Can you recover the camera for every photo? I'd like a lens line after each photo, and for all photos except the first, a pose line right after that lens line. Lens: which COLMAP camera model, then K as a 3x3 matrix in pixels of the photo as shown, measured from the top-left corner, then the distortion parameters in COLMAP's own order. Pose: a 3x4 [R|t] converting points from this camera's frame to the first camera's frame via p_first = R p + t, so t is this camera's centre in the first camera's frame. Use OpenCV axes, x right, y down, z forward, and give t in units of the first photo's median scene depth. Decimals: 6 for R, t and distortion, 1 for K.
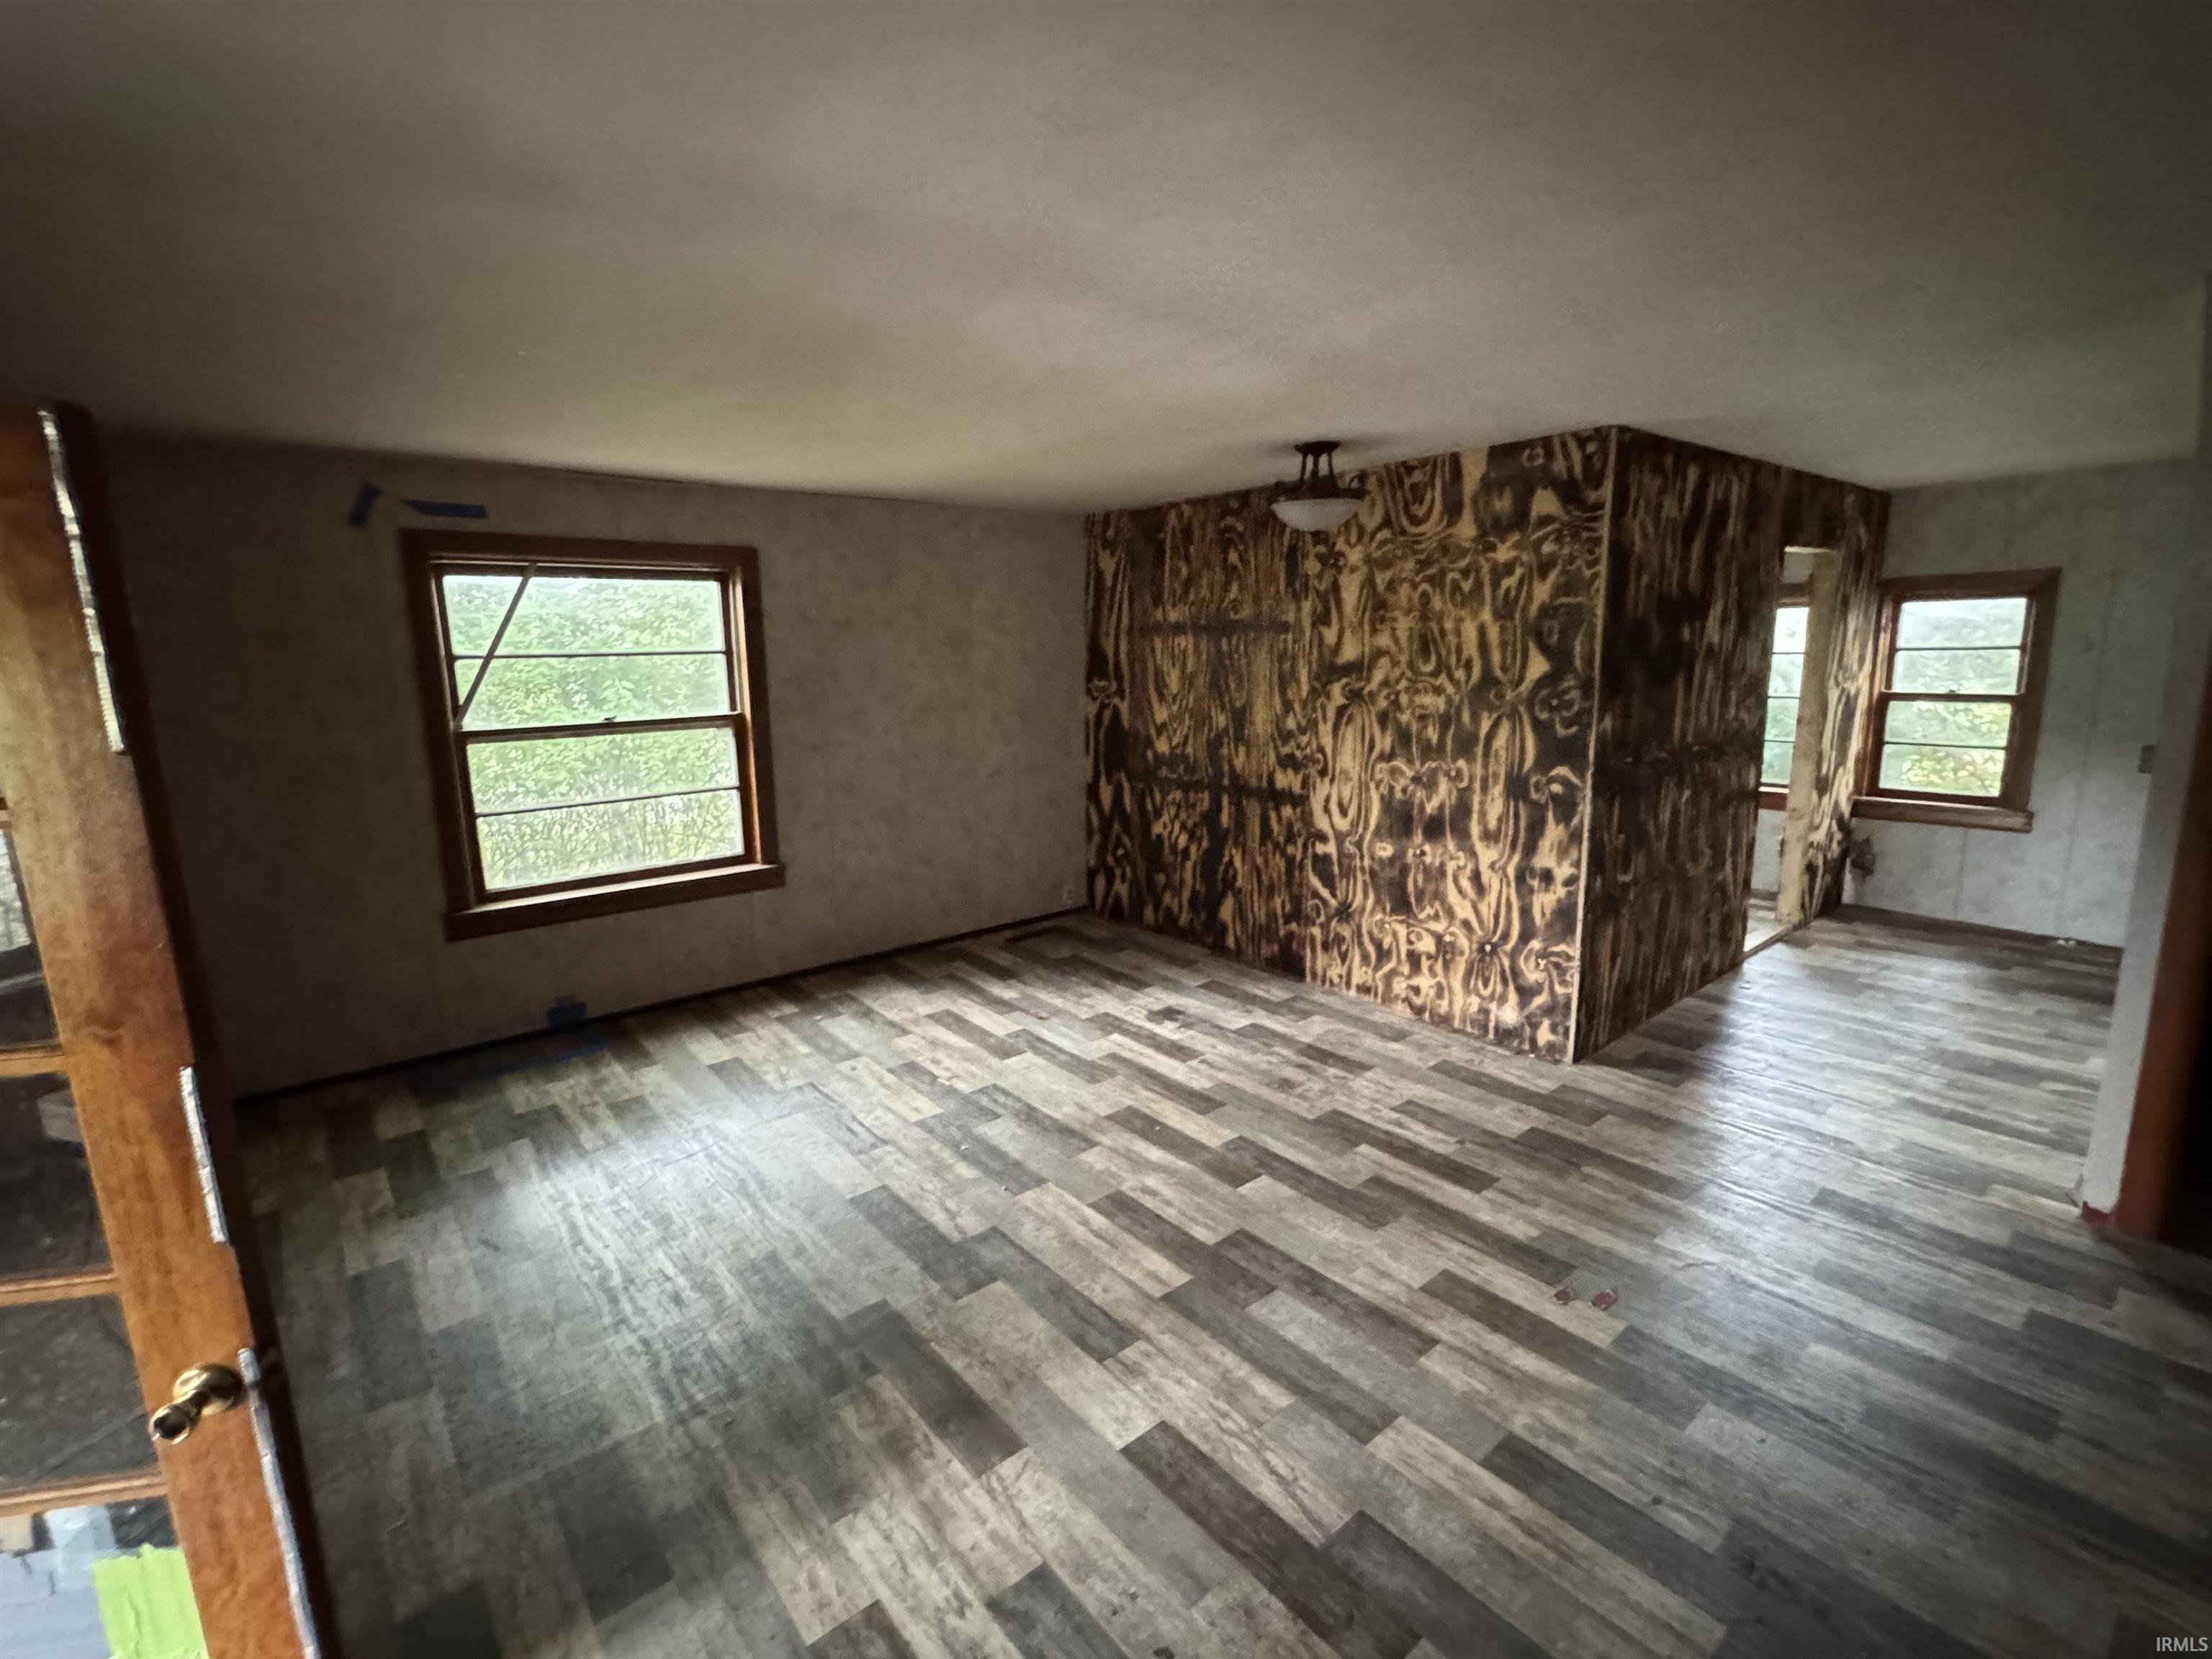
lens RADIAL K [[1008.9, 0, 1107.1], [0, 1008.9, 827.8], [0, 0, 1]] dist [-0.000315, -0.000004]
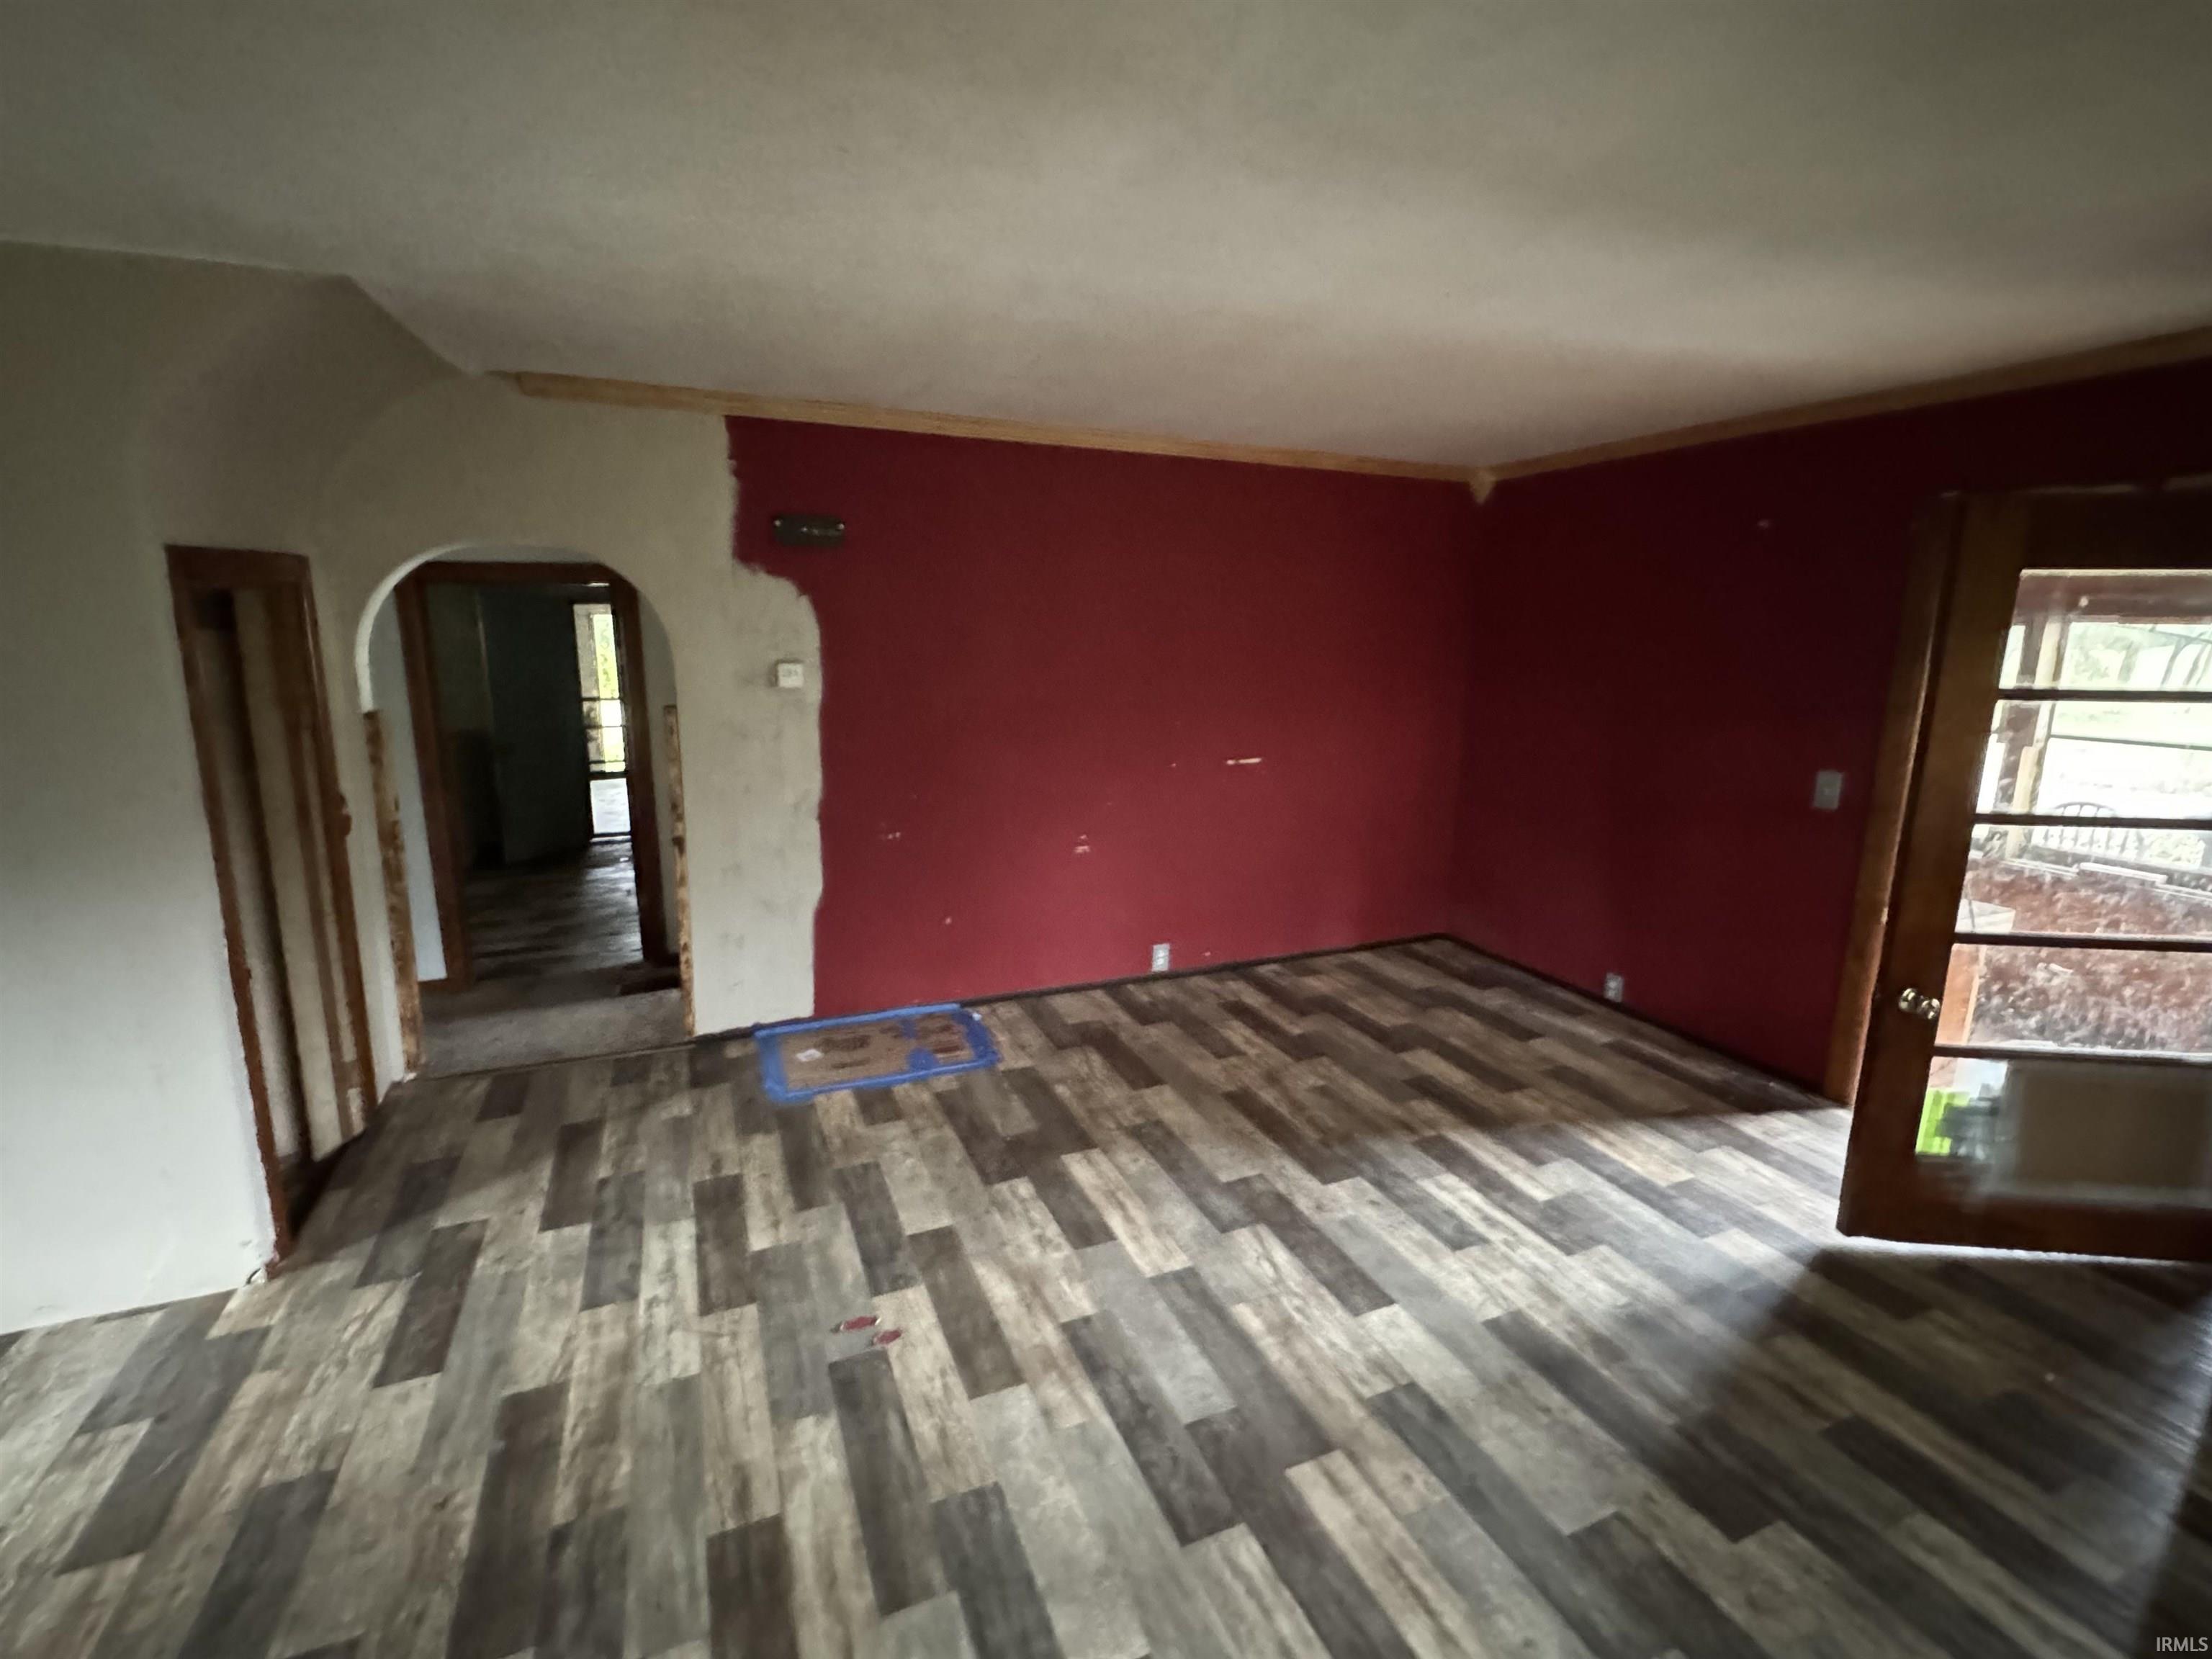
lens RADIAL K [[1008.9, 0, 1108.2], [0, 1008.9, 821.0], [0, 0, 1]] dist [-0.000315, -0.000004]
pose [[-0.957603, -0.046827, 0.284261, 0.023758], [0.061658, 0.930525, 0.360999, -0.324489], [-0.281417, 0.363221, -0.888186, 1.756898]]
